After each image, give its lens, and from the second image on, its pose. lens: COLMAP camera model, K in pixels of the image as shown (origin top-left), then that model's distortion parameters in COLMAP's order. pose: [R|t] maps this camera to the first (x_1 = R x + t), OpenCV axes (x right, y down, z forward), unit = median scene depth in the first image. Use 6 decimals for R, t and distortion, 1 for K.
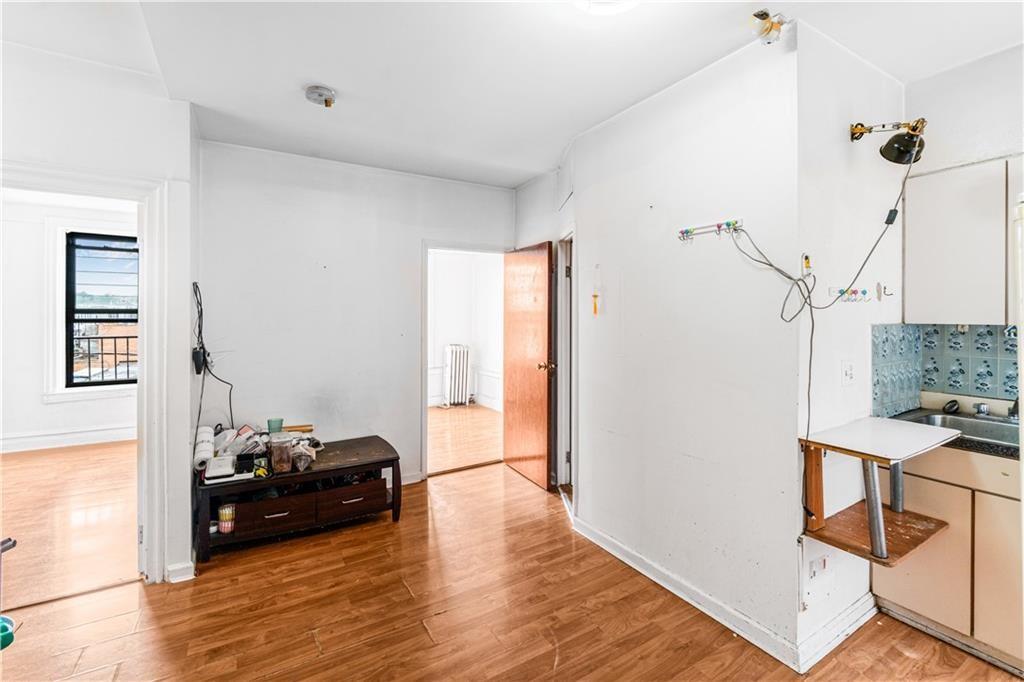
lens RADIAL K [[456.1, 0, 508.3], [0, 456.1, 328.5], [0, 0, 1]] dist [-0.000482, 0.000330]
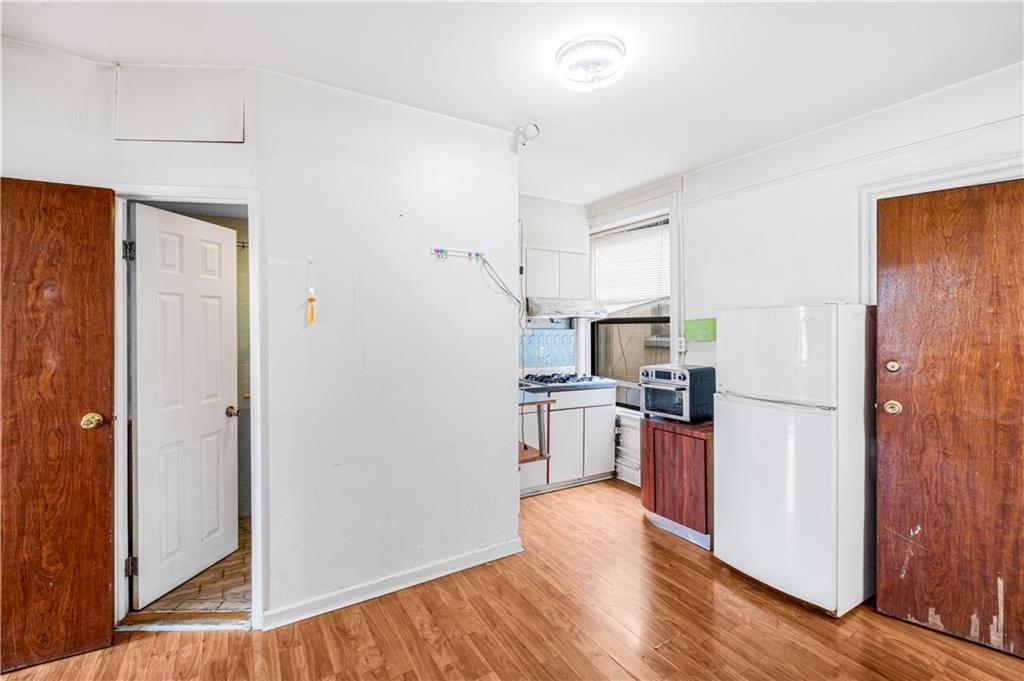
lens RADIAL K [[456.1, 0, 508.3], [0, 456.1, 328.0], [0, 0, 1]] dist [-0.000482, 0.000330]
pose [[-0.014432, -0.010901, 0.999836, -0.673659], [0.025746, 0.999605, 0.011271, -0.025274], [-0.999564, 0.025904, -0.014146, 0.763636]]
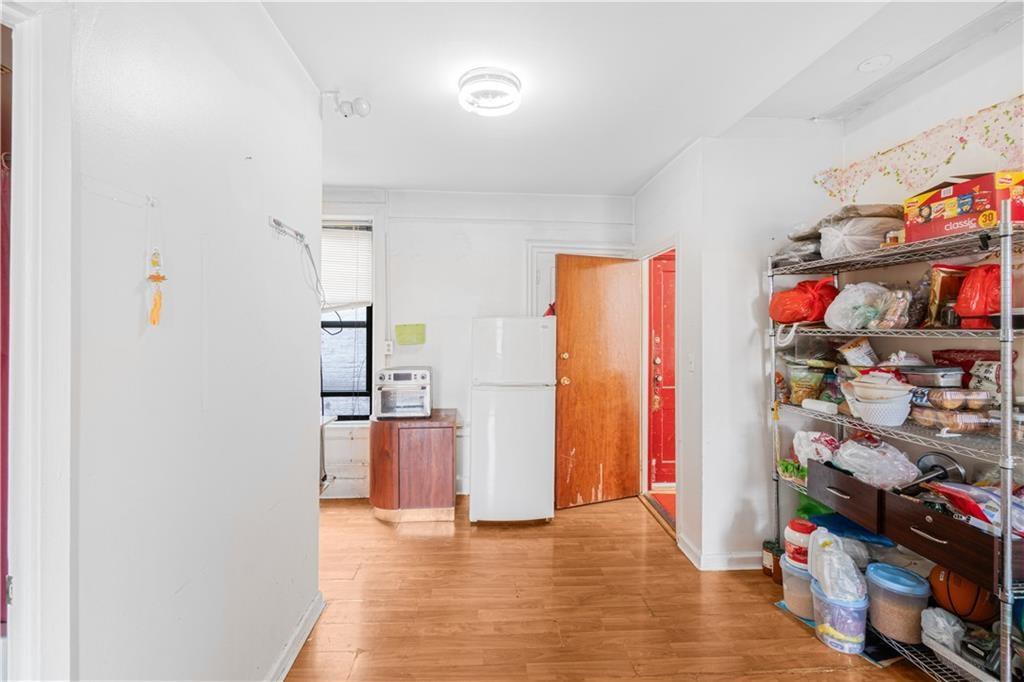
lens RADIAL K [[456.1, 0, 508.3], [0, 456.1, 328.5], [0, 0, 1]] dist [-0.000482, 0.000330]
pose [[-0.898771, -0.008334, 0.438338, -0.287563], [0.000987, 0.999778, 0.021031, -0.039570], [-0.438417, 0.019334, -0.898564, 1.381620]]
